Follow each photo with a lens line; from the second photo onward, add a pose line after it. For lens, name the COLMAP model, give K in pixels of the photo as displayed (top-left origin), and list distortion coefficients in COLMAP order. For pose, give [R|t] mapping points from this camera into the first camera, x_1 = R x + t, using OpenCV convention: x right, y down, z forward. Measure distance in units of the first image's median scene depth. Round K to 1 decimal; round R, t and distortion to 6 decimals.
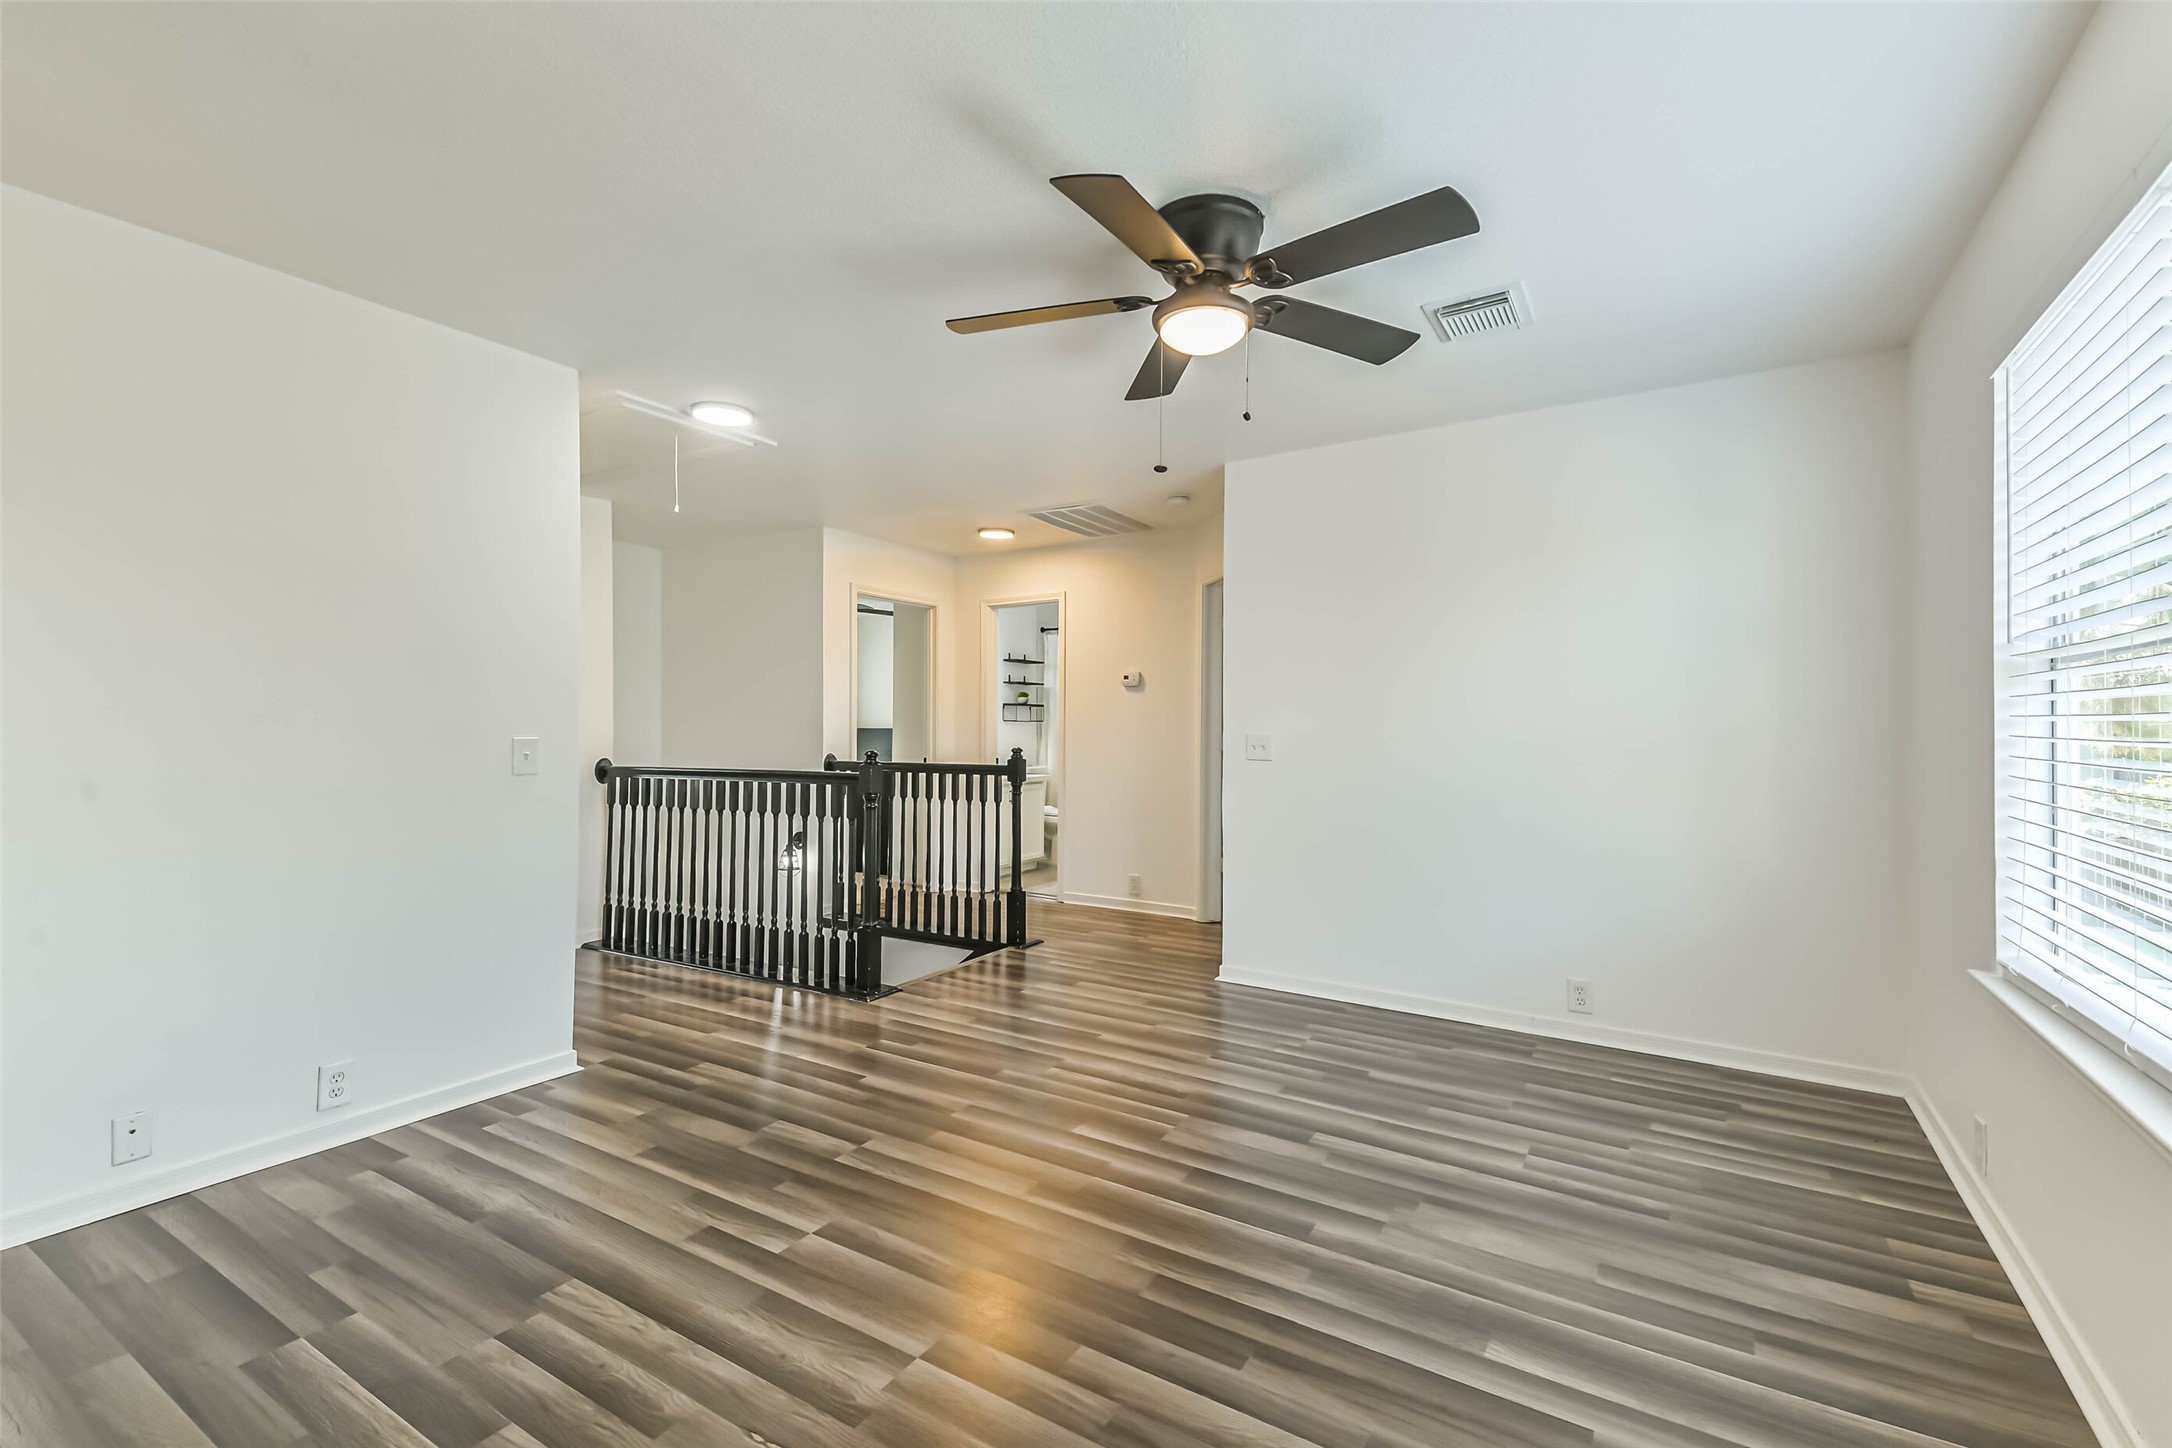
lens RADIAL K [[941.3, 0, 1086.9], [0, 941.3, 720.4], [0, 0, 1]] dist [0.009214, -0.009818]
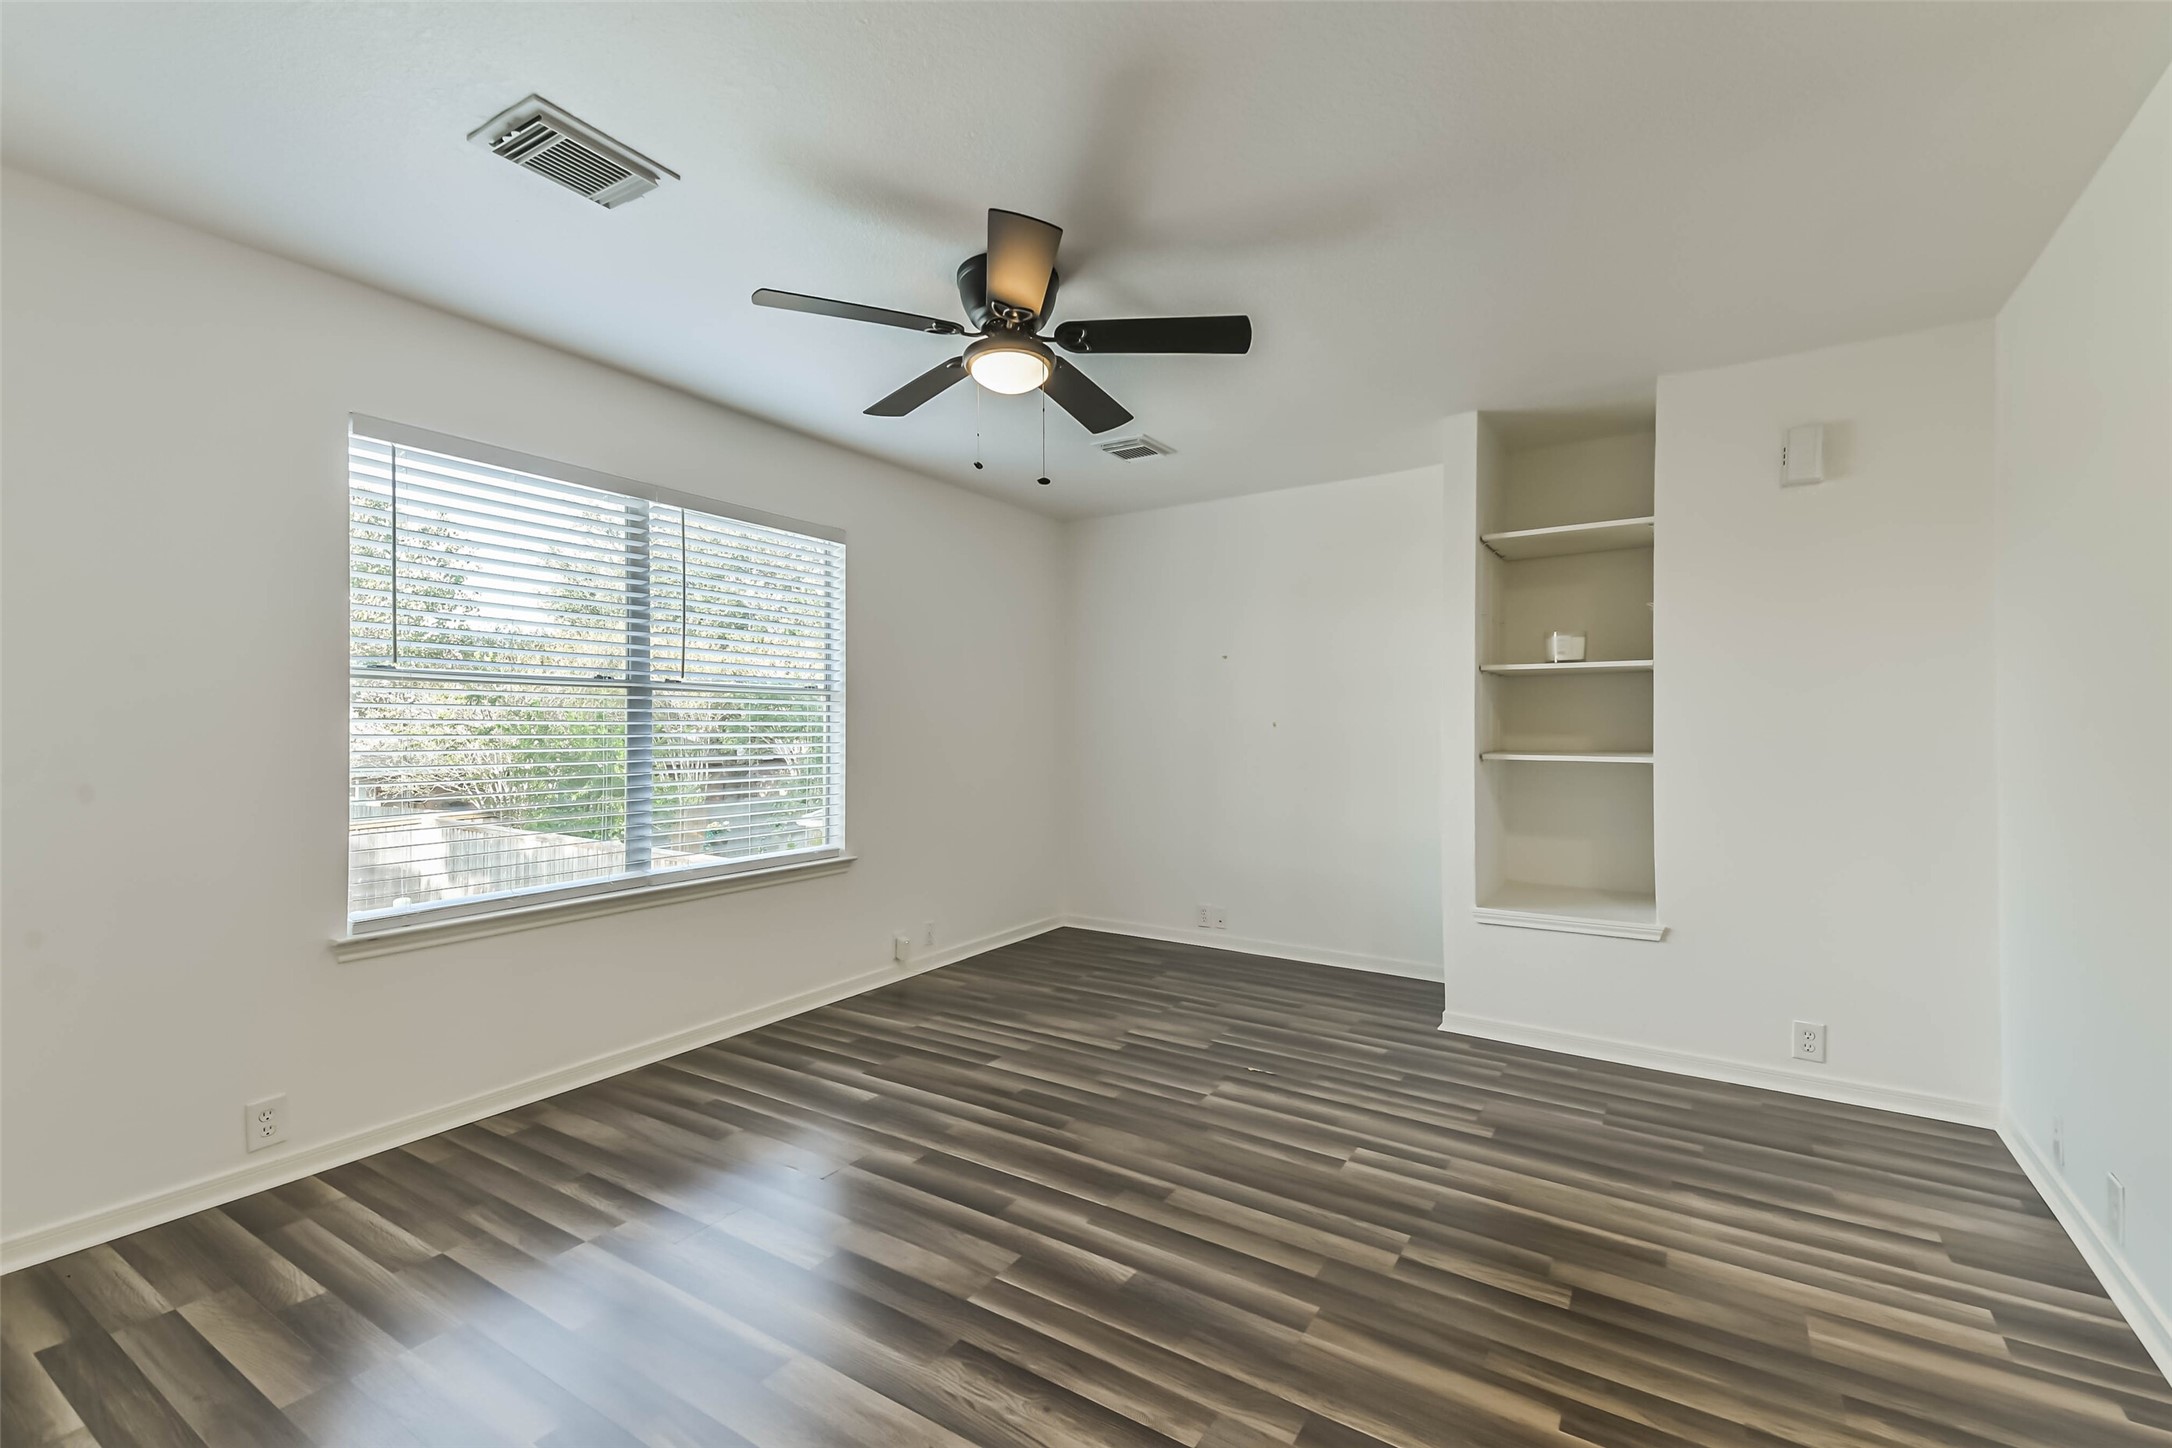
lens RADIAL K [[941.3, 0, 1090.9], [0, 941.3, 723.7], [0, 0, 1]] dist [0.009214, -0.009818]
pose [[-0.999966, -0.001661, 0.008052, 0.016513], [-0.001739, 0.999952, -0.009665, 0.011480], [-0.008035, -0.009679, -0.999921, 1.937814]]
